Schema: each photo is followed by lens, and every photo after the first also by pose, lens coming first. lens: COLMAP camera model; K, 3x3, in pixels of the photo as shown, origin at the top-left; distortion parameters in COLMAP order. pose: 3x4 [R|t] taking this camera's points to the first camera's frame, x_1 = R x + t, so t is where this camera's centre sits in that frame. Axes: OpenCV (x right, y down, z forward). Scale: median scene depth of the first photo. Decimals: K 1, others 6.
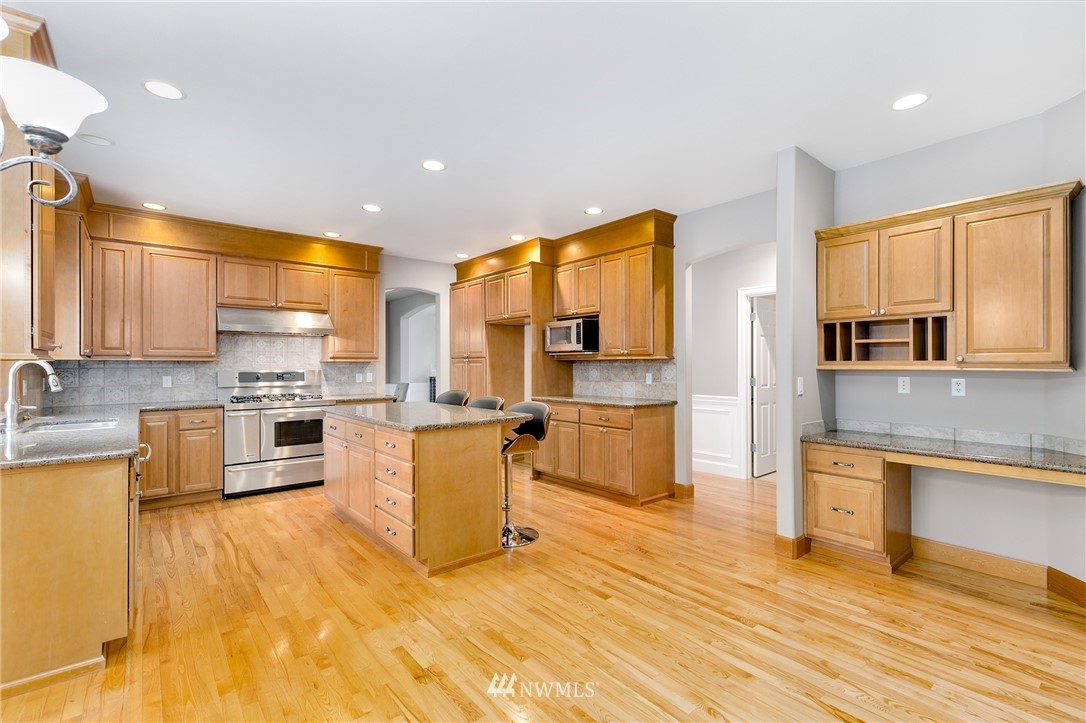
lens RADIAL K [[492.2, 0, 546.5], [0, 492.2, 358.5], [0, 0, 1]] dist [0.007473, 0.000072]
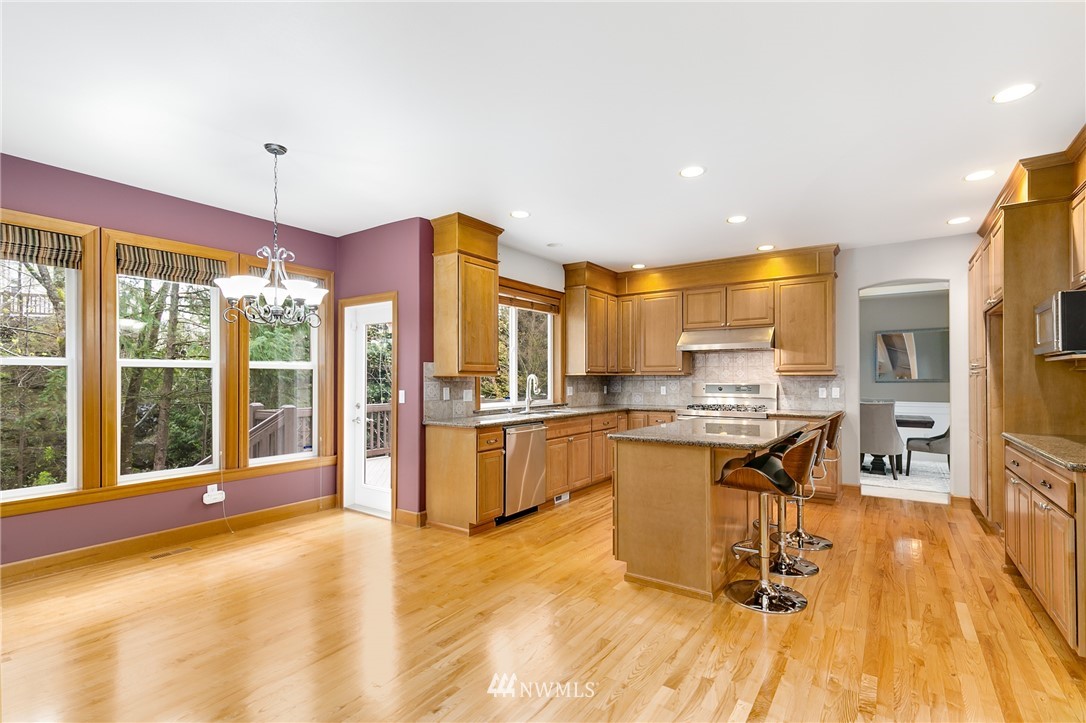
lens RADIAL K [[492.2, 0, 551.2], [0, 492.2, 371.8], [0, 0, 1]] dist [0.007473, 0.000072]
pose [[0.268652, -0.009856, -0.963187, 0.510788], [0.012958, 0.999894, -0.006617, 0.000741], [0.963150, -0.010703, 0.268751, 0.390079]]
